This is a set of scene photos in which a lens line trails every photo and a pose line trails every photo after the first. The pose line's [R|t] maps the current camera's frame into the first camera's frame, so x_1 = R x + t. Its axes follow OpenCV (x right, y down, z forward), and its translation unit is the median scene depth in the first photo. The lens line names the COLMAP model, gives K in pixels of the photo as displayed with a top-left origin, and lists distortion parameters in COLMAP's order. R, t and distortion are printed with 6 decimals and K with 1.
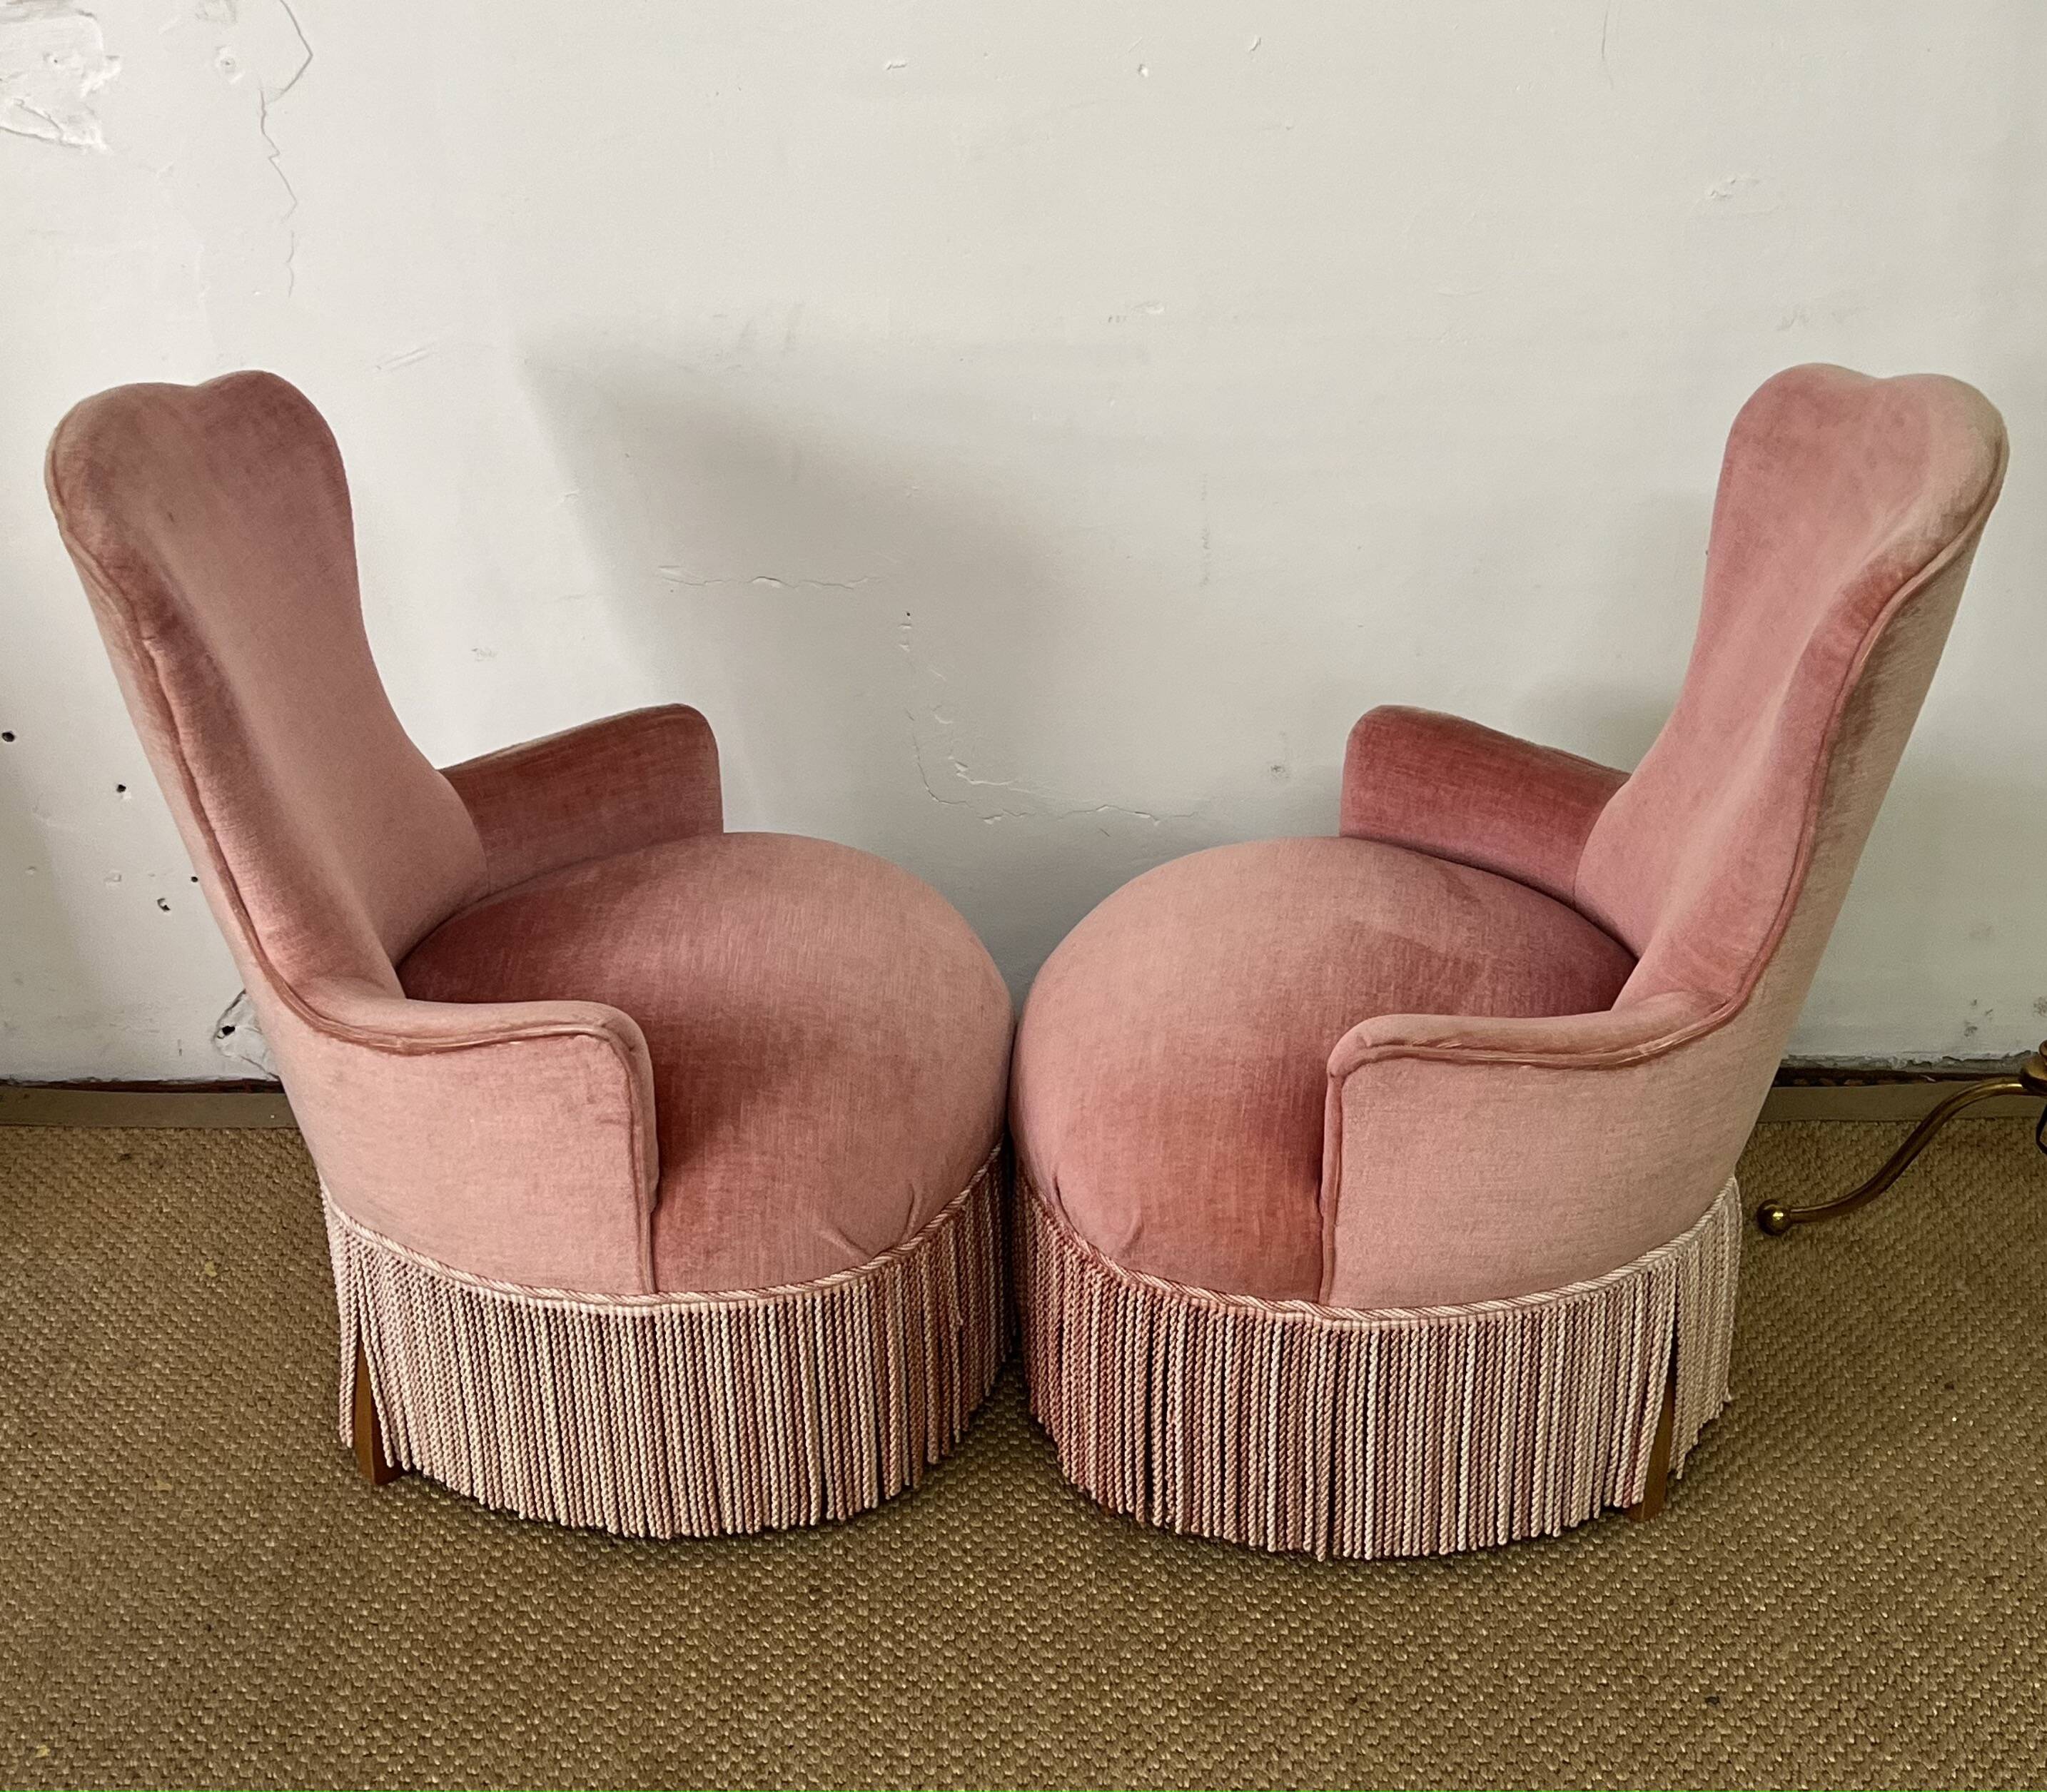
lens RADIAL K [[2716.0, 0, 949.7], [0, 2716.0, 845.3], [0, 0, 1]] dist [0.242025, -0.952684]
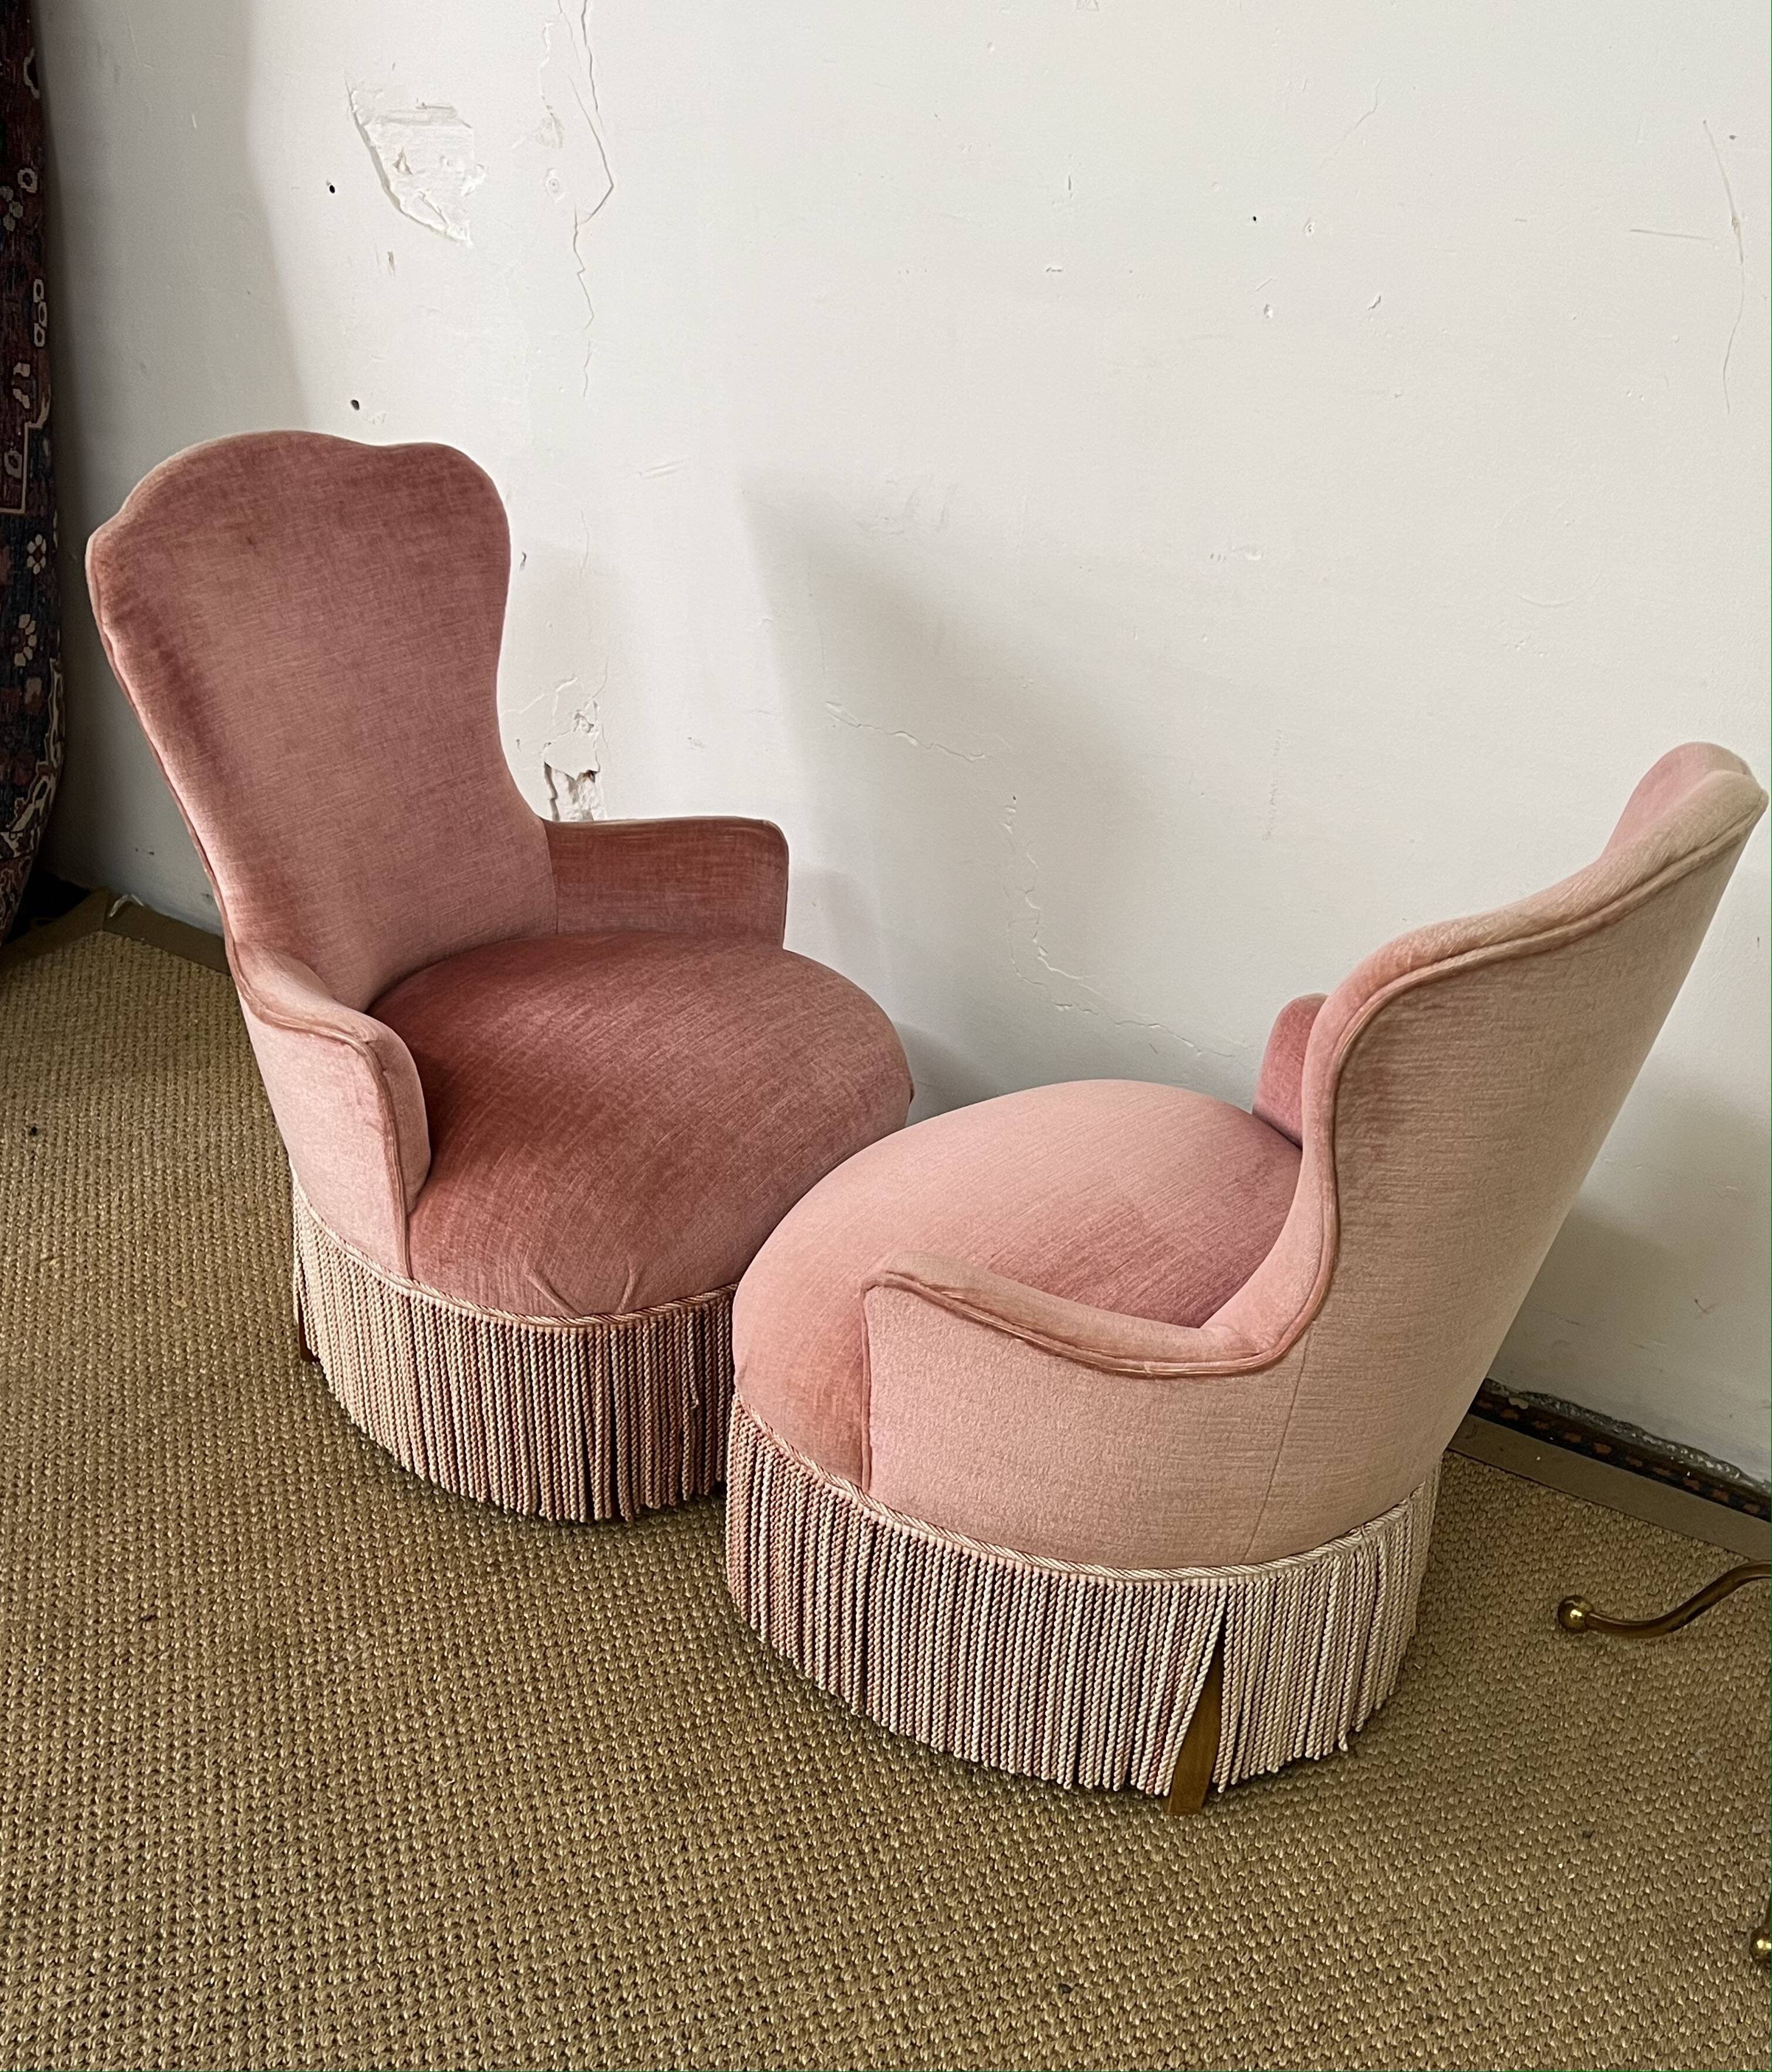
lens RADIAL K [[2232.9, 0, 885.2], [0, 2232.9, 1204.1], [0, 0, 1]] dist [0.151156, -0.417173]
pose [[0.856945, 0.318319, -0.405362, 0.437820], [-0.273355, 0.947458, 0.166132, -0.081989], [0.436947, -0.031558, 0.898934, 0.211414]]
